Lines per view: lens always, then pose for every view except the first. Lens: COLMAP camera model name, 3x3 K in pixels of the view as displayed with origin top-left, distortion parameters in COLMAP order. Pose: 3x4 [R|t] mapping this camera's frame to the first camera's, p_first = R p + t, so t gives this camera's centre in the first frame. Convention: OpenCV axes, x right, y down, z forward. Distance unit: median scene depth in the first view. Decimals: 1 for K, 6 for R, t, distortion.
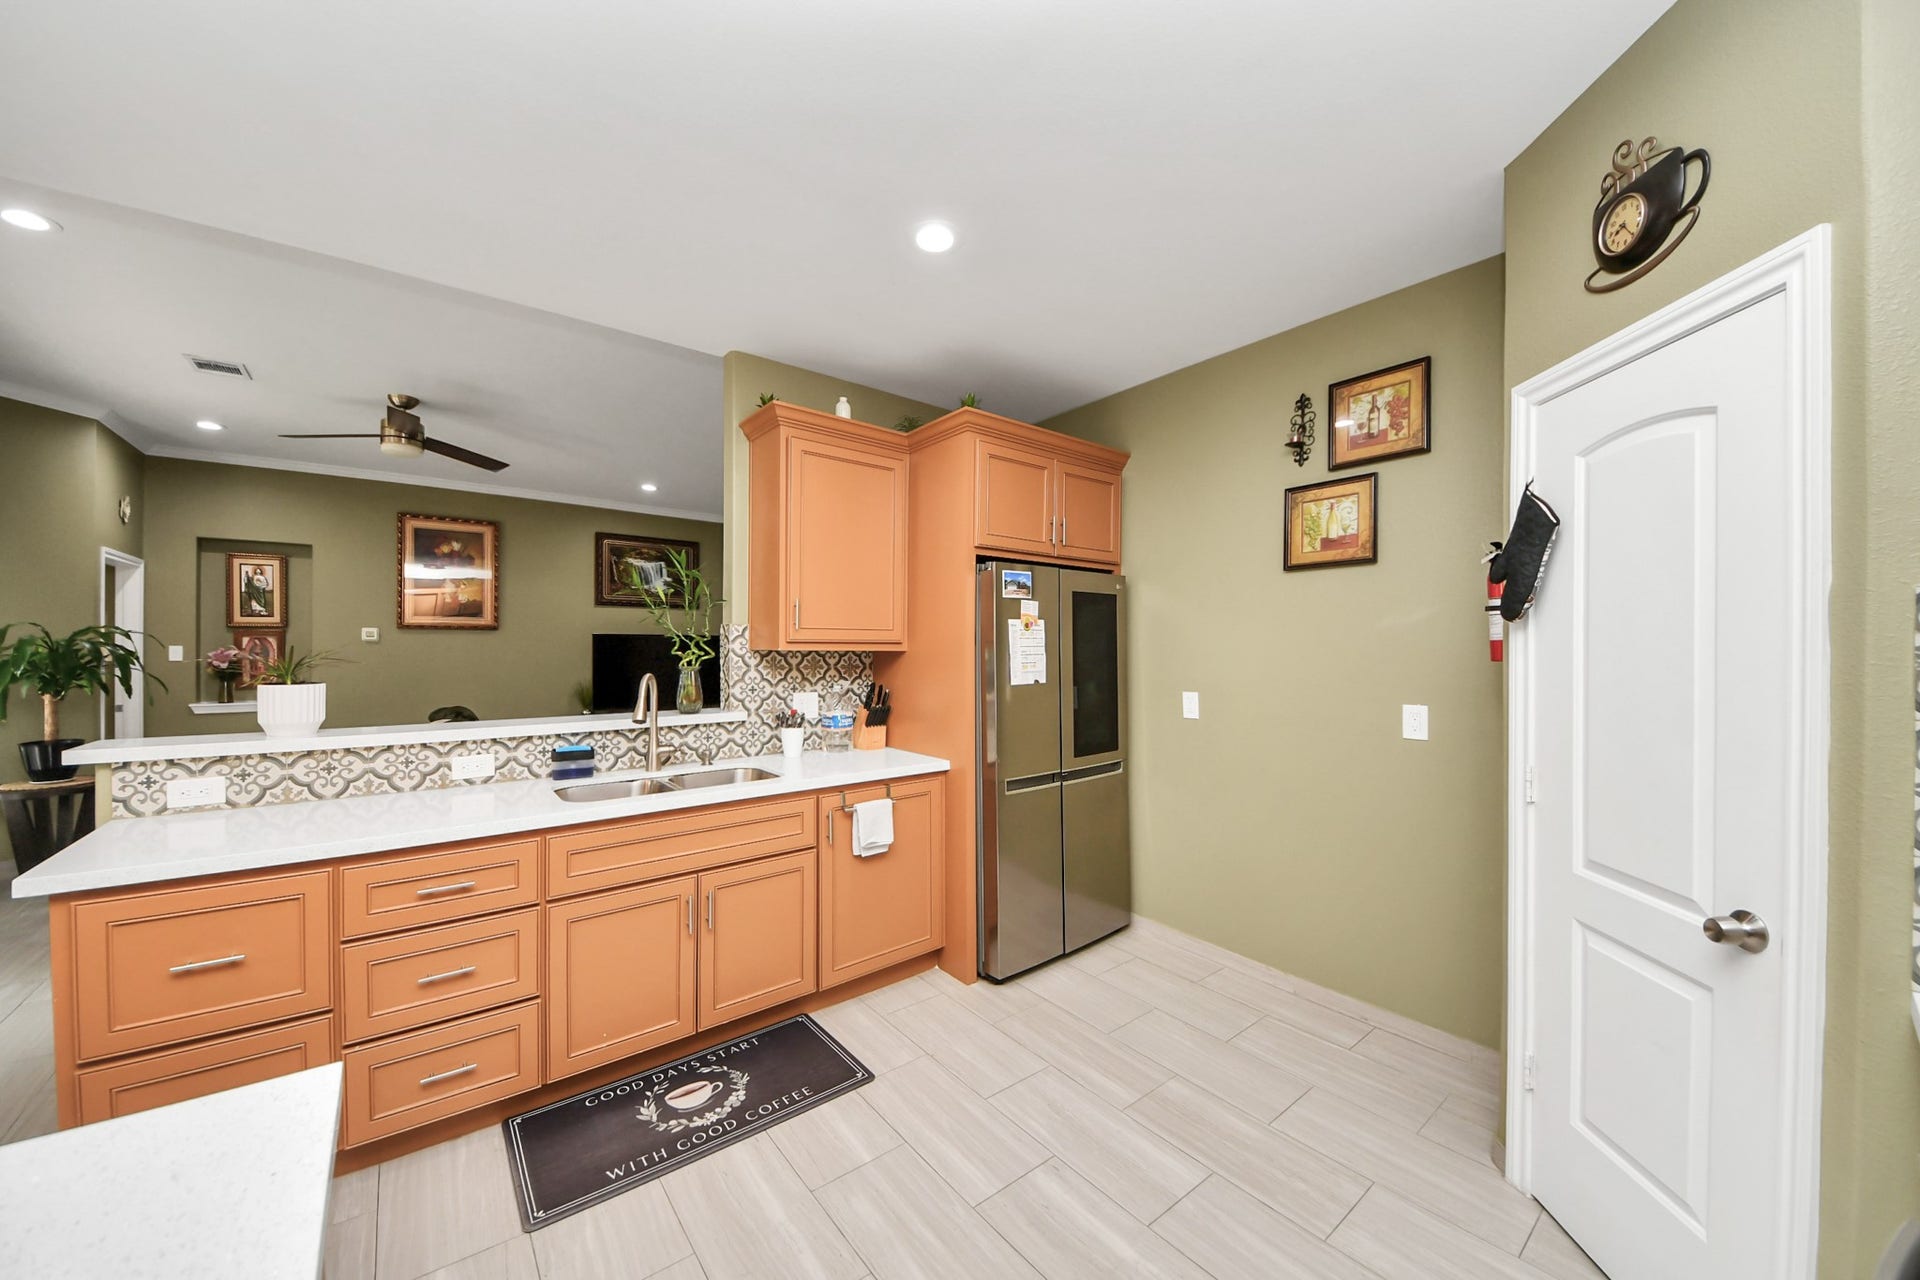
lens RADIAL K [[678.8, 0, 949.0], [0, 678.8, 645.0], [0, 0, 1]] dist [0.027838, -0.016444]
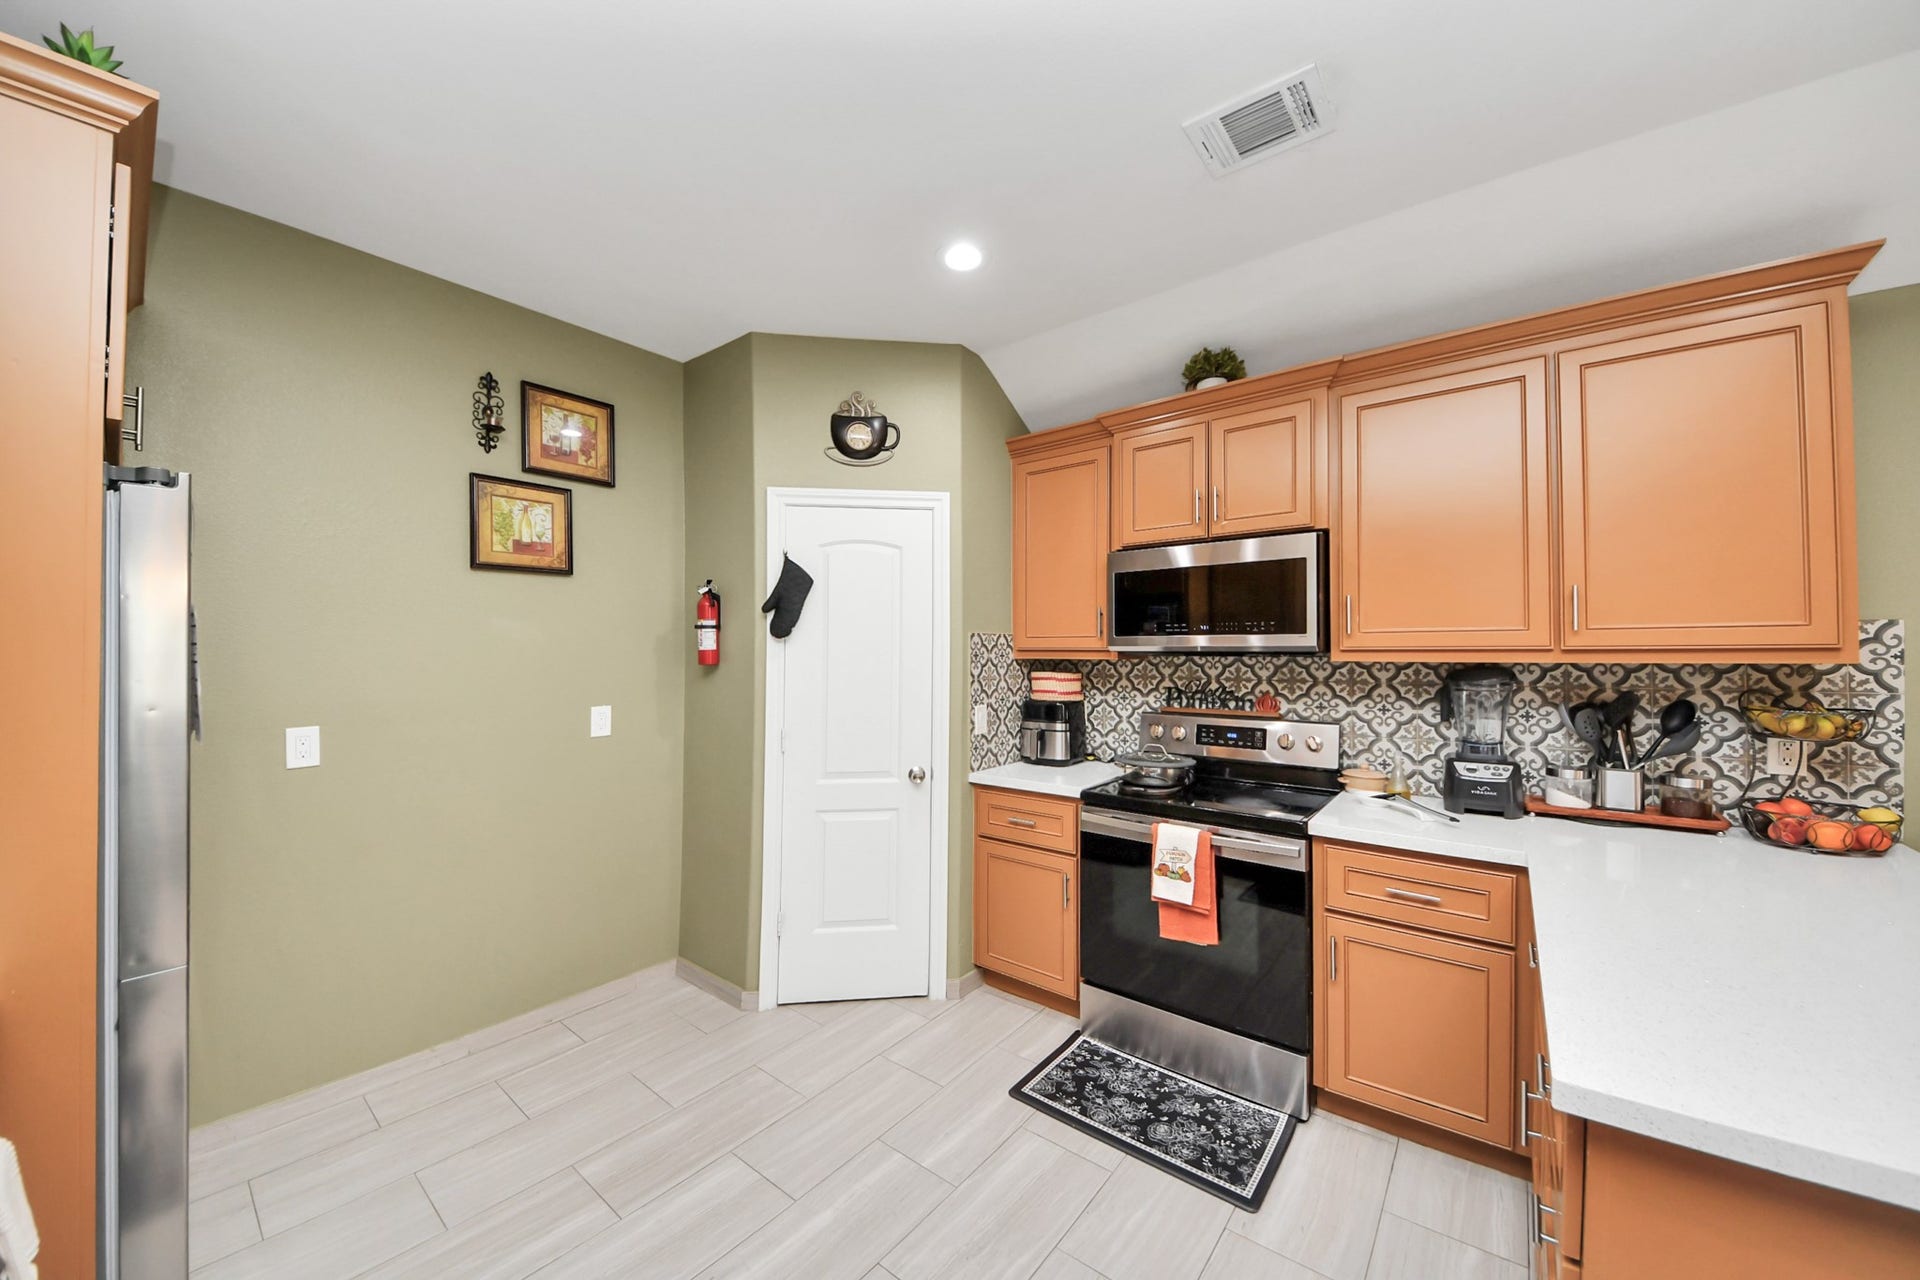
lens RADIAL K [[678.8, 0, 949.0], [0, 678.8, 645.0], [0, 0, 1]] dist [0.027838, -0.016444]
pose [[-0.234123, 0.004405, 0.972197, -0.458485], [-0.000948, 0.999988, -0.004759, -0.007044], [-0.972207, -0.002036, -0.234116, 0.582484]]
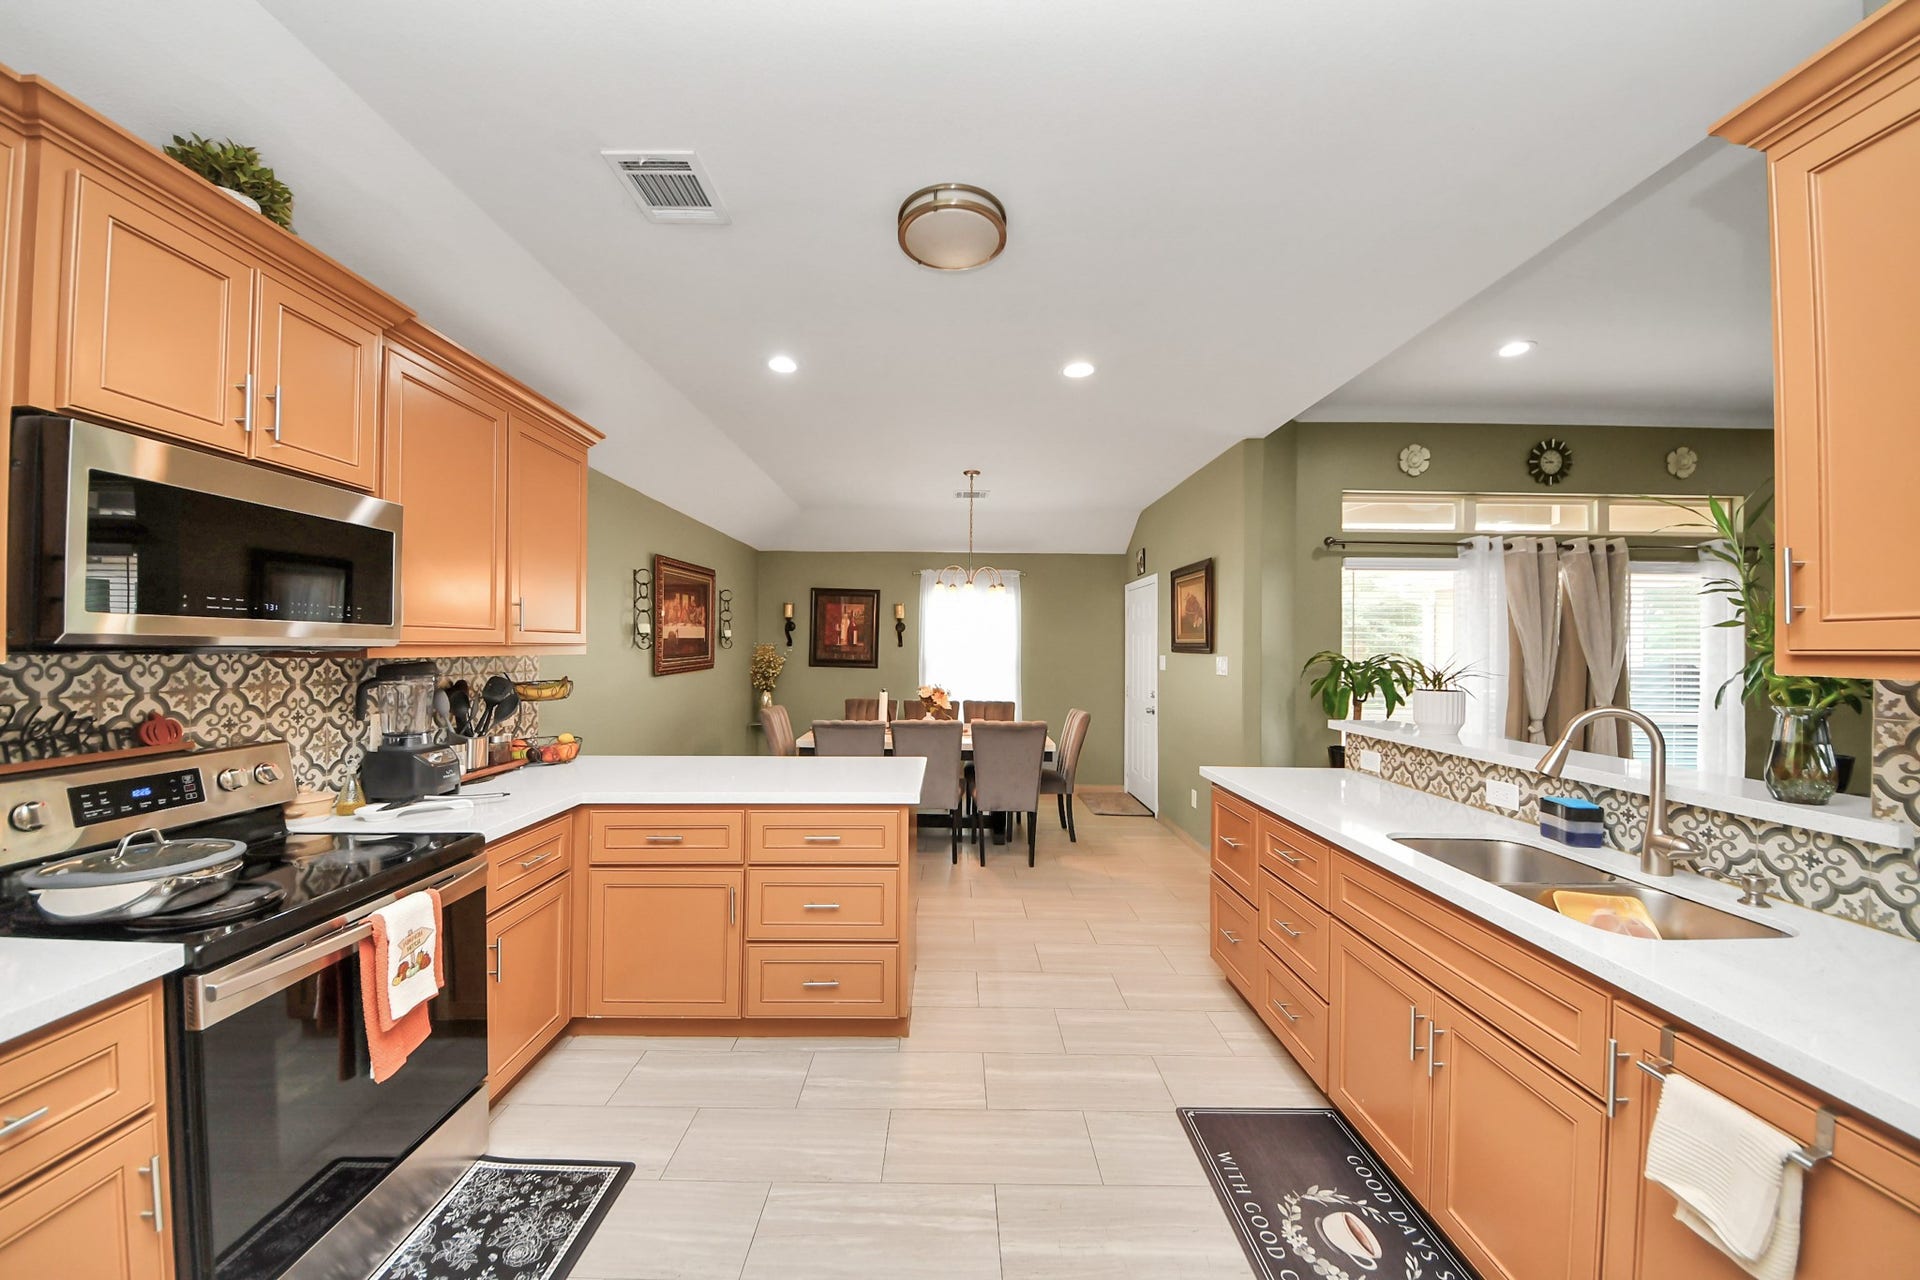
lens RADIAL K [[676.0, 0, 950.3], [0, 676.0, 655.4], [0, 0, 1]] dist [0.015598, -0.015256]
pose [[-0.615361, 0.000019, -0.788245, 0.369345], [-0.007740, 0.999952, 0.006066, -0.003455], [0.788207, 0.009833, -0.615331, 0.803556]]
